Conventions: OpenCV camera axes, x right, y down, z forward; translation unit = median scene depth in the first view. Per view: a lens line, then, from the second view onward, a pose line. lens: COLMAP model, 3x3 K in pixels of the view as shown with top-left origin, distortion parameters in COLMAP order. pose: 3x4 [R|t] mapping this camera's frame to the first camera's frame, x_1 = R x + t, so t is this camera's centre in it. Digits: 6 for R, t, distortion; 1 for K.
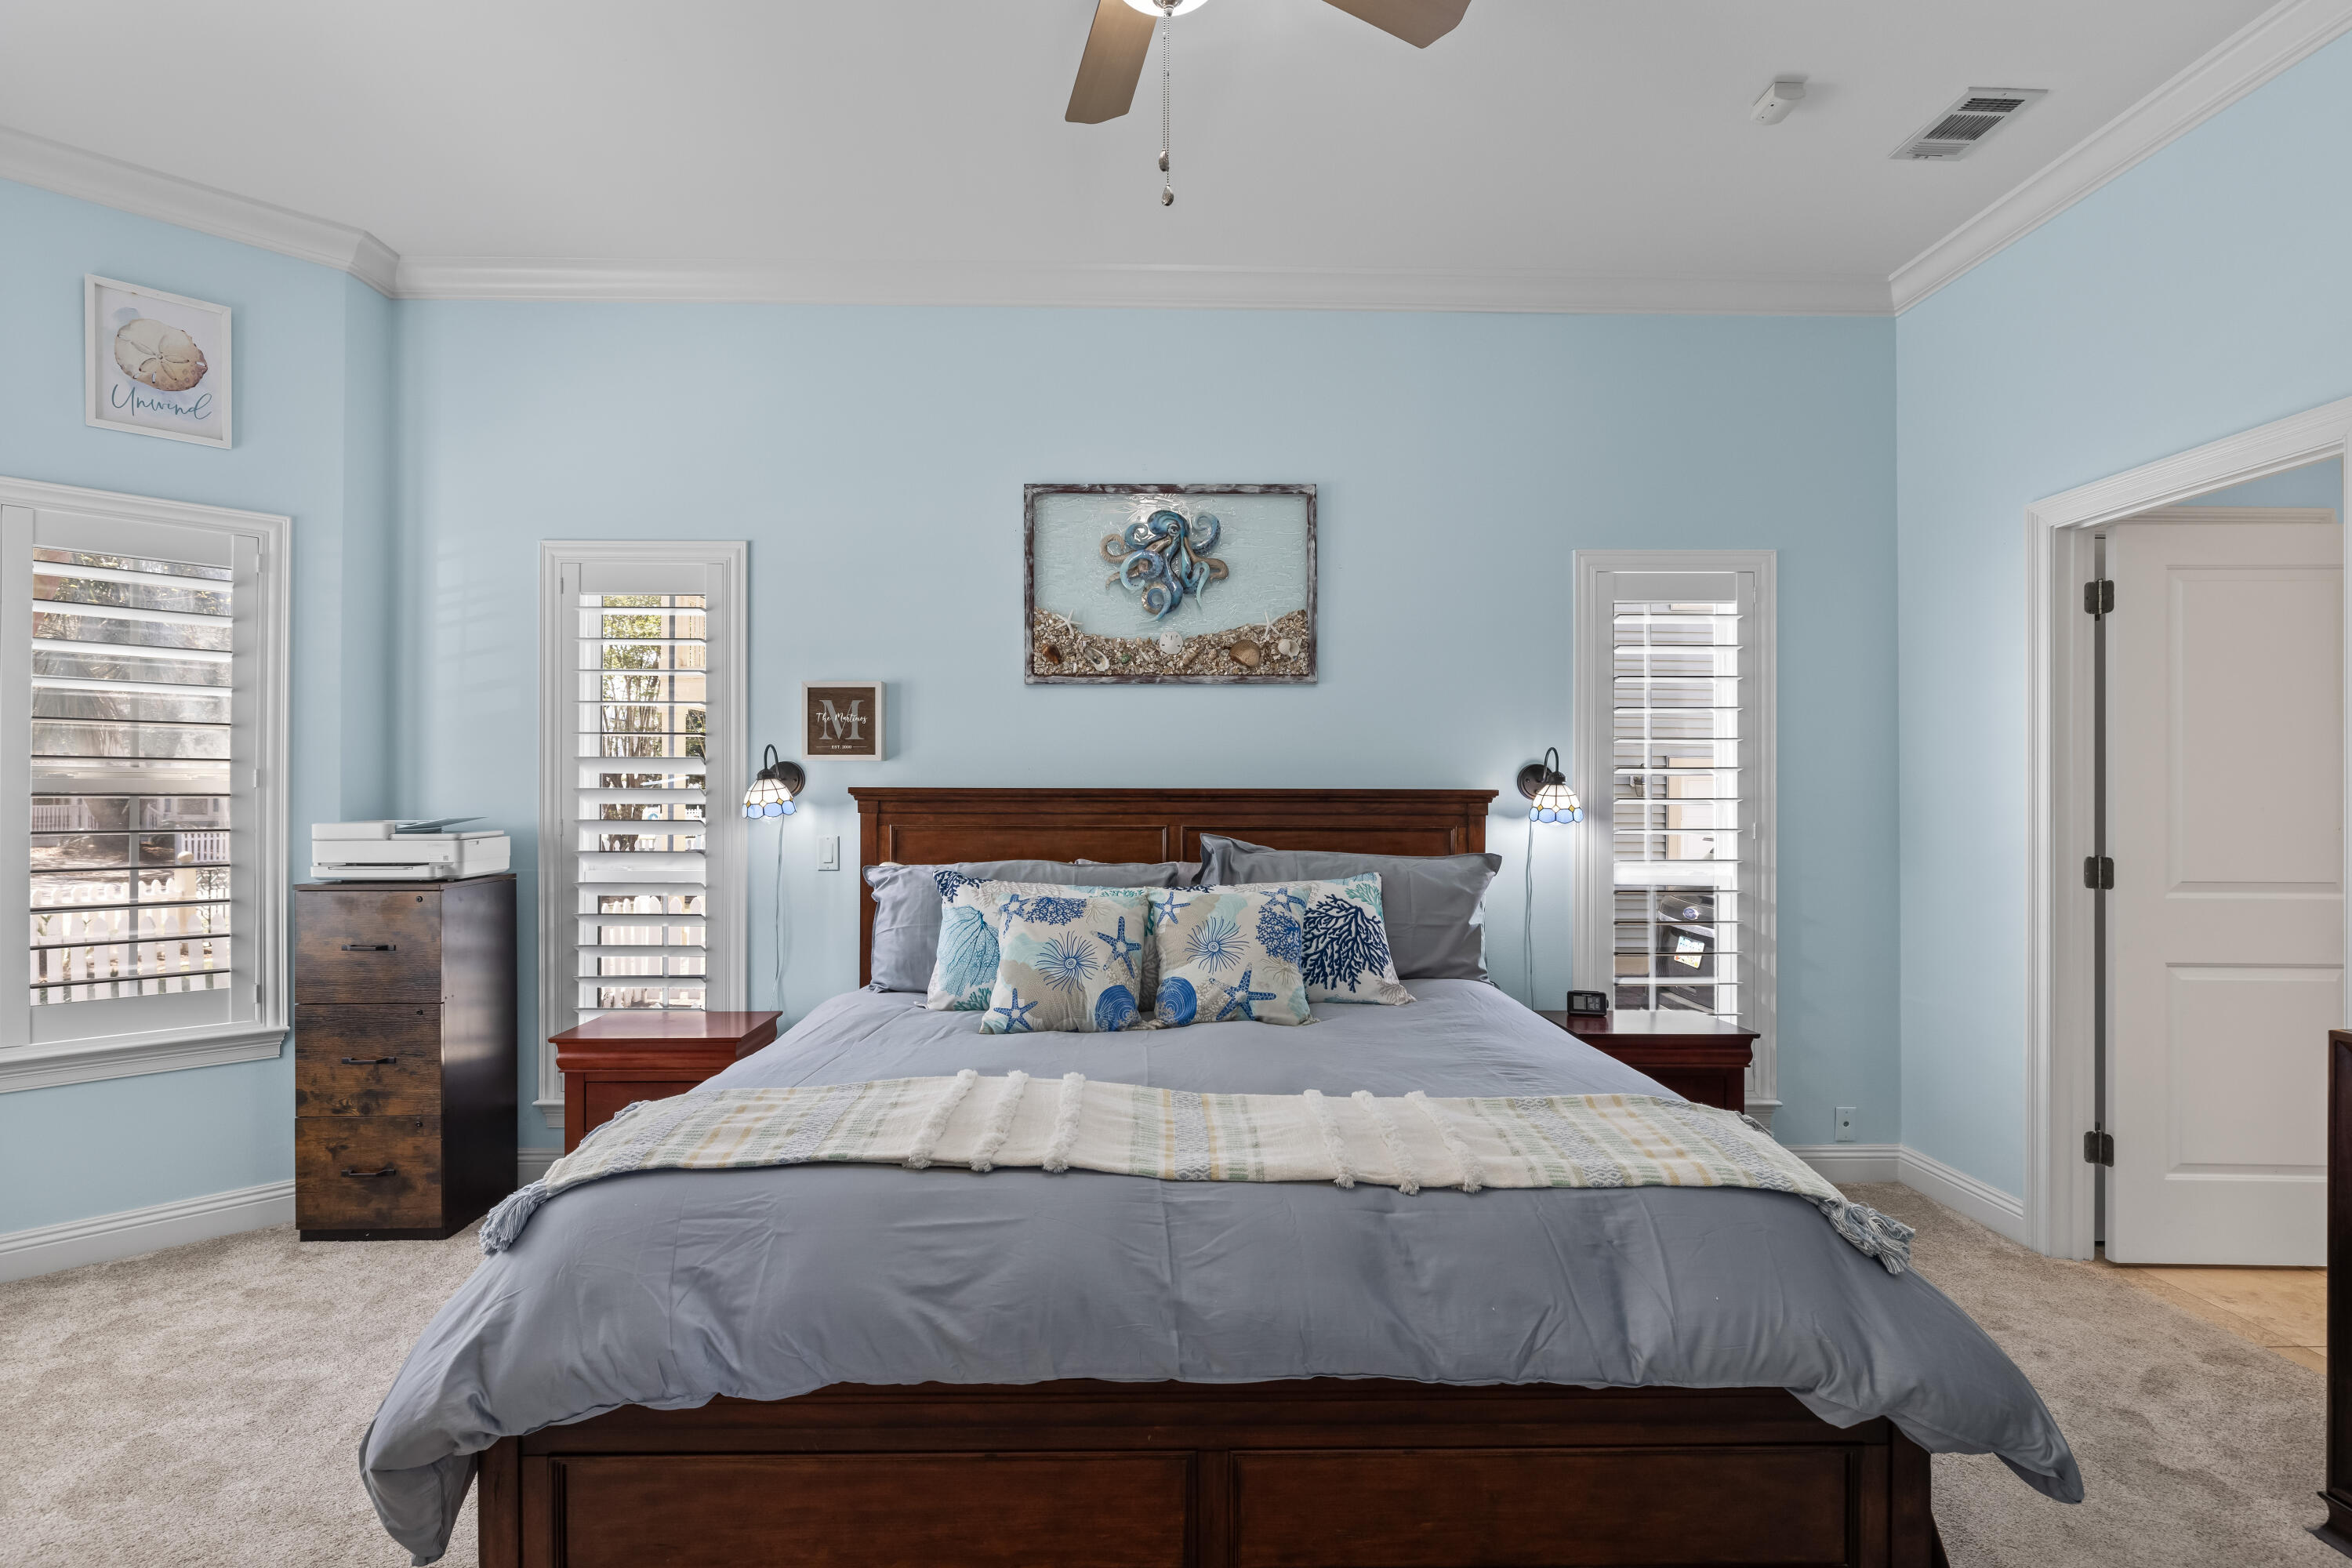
lens RADIAL K [[1128.1, 0, 1175.2], [0, 1128.1, 794.1], [0, 0, 1]] dist [-0.003089, 0.001035]
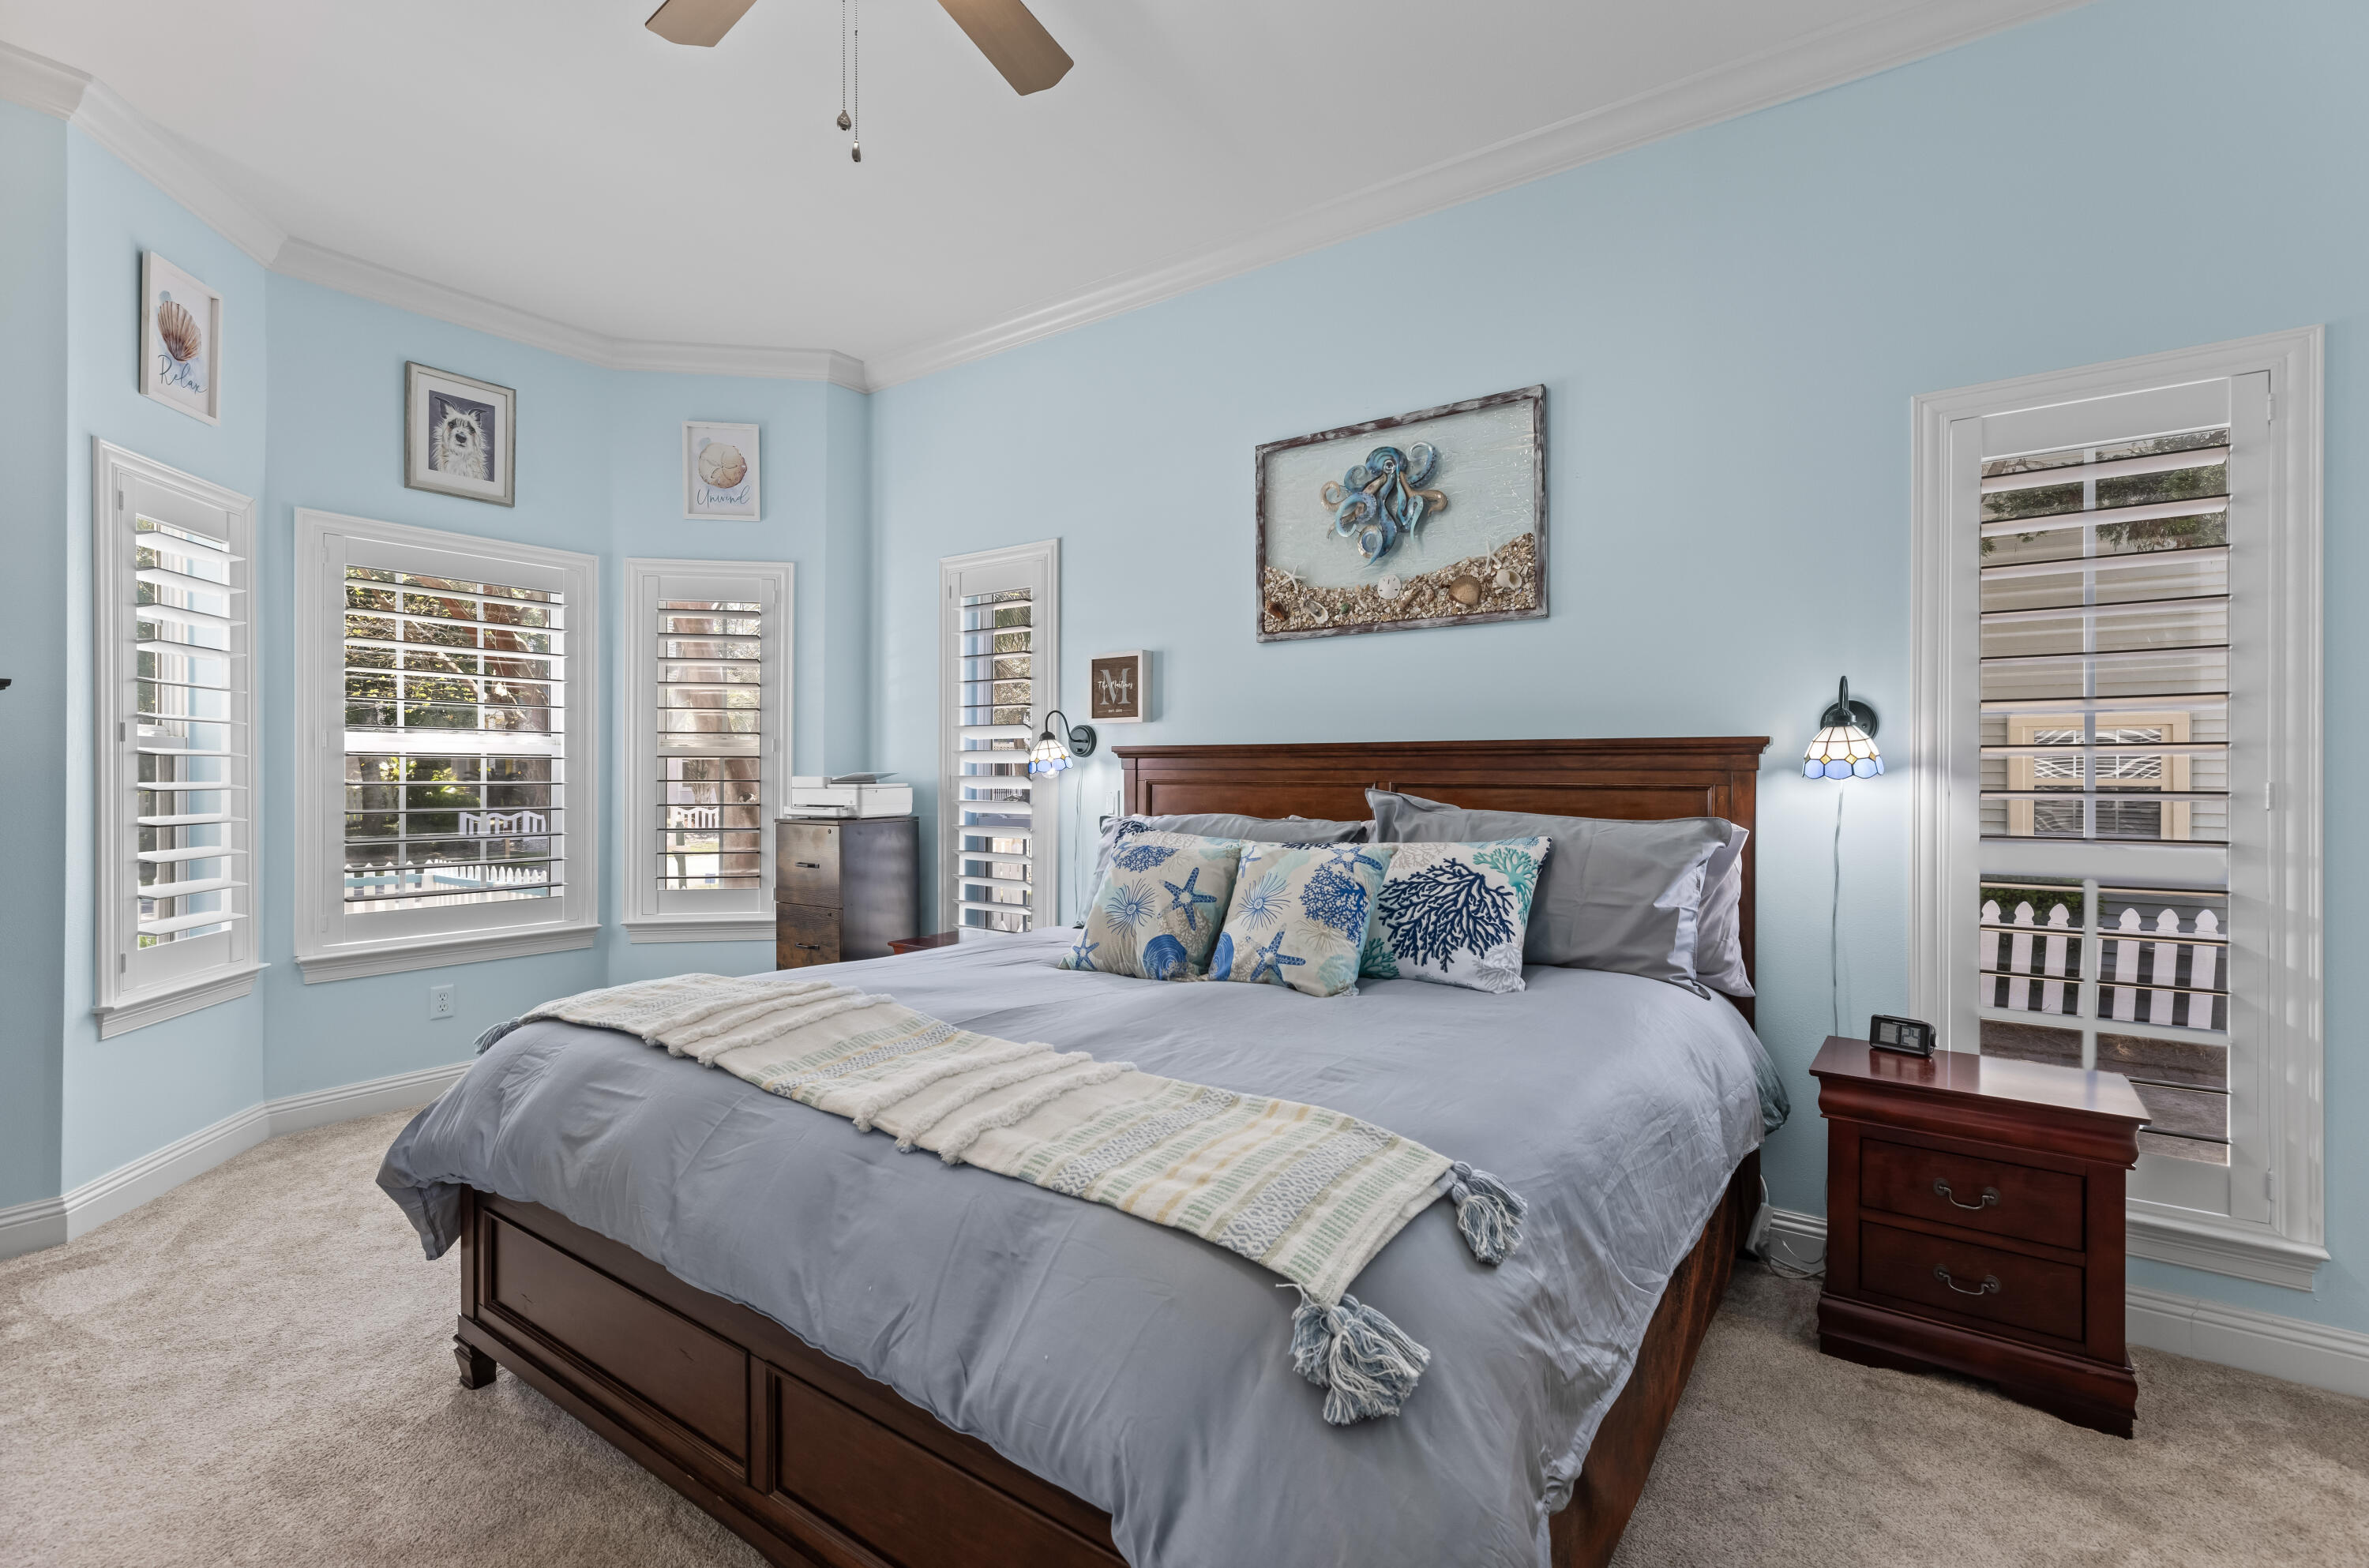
lens RADIAL K [[1072.8, 0, 1182.7], [0, 1072.8, 767.3], [0, 0, 1]] dist [0.006857, -0.000368]
pose [[0.803055, -0.003650, -0.595893, 0.396666], [0.001112, 0.999989, -0.004626, 0.019635], [0.595903, 0.003053, 0.803050, 0.186143]]
